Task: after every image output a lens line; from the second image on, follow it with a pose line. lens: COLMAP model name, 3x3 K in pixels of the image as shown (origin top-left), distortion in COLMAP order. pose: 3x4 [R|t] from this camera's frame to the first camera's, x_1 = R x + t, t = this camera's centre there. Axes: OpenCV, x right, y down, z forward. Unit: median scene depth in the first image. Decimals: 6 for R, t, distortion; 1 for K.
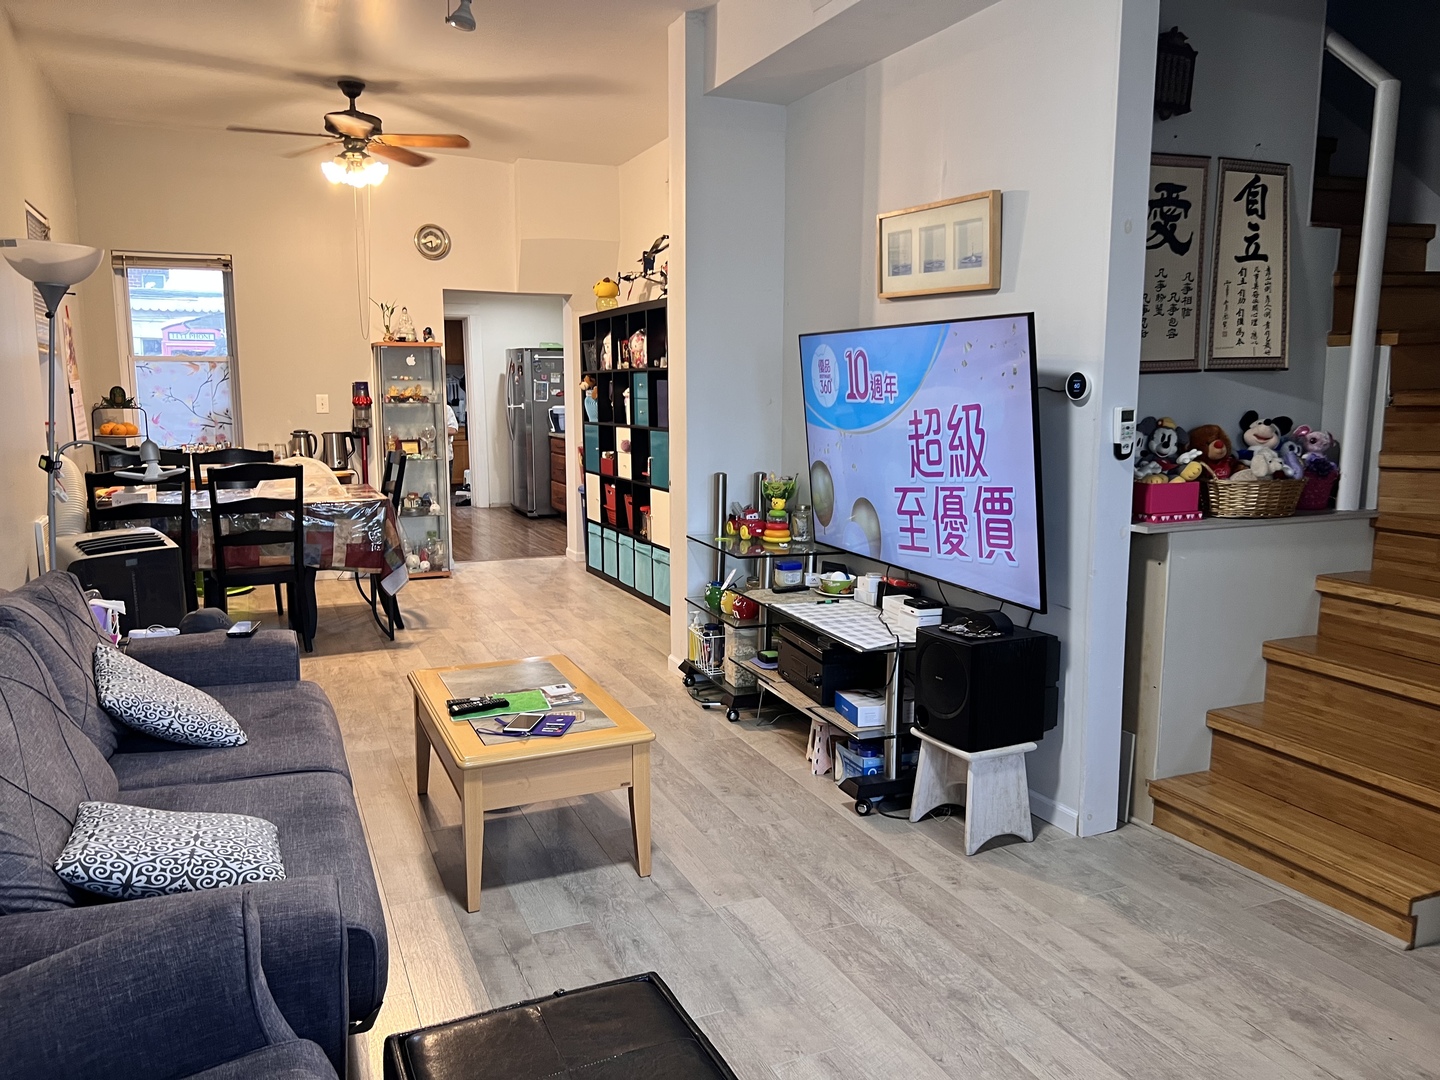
lens RADIAL K [[1072.0, 0, 738.6], [0, 1072.0, 526.9], [0, 0, 1]] dist [0.032258, -0.045708]
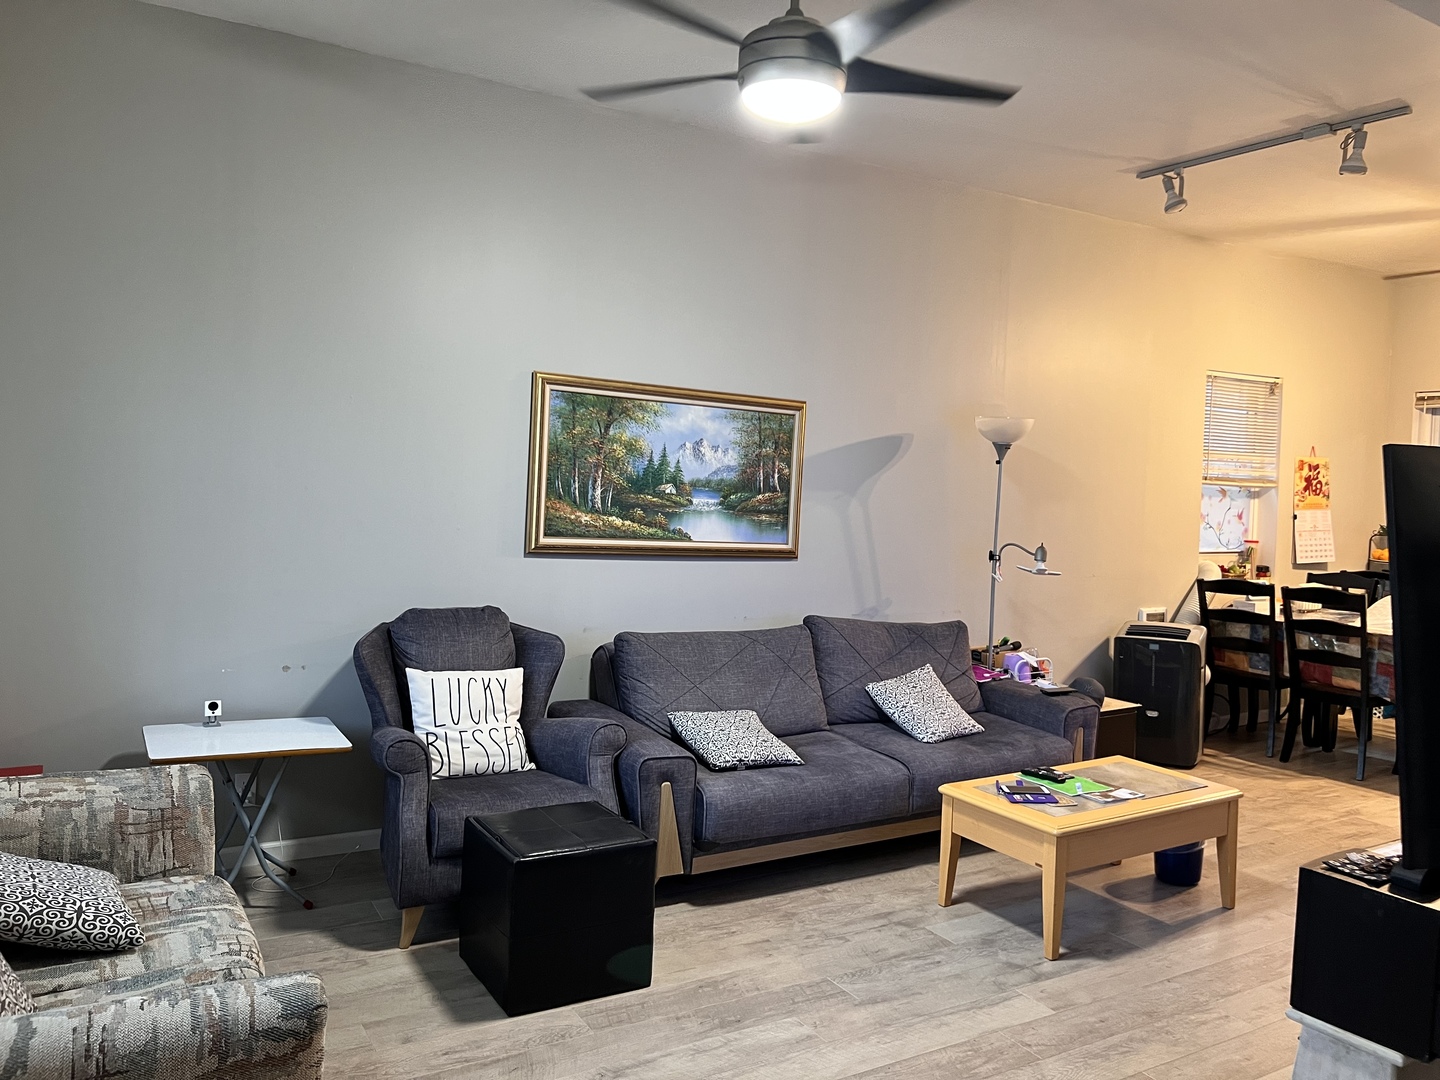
lens RADIAL K [[1072.0, 0, 738.6], [0, 1072.0, 526.9], [0, 0, 1]] dist [0.032258, -0.045708]
pose [[0.141463, 0.048707, -0.988745, 0.811048], [-0.164648, 0.986035, 0.025017, -0.076119], [0.976155, 0.159256, 0.147507, 0.391854]]
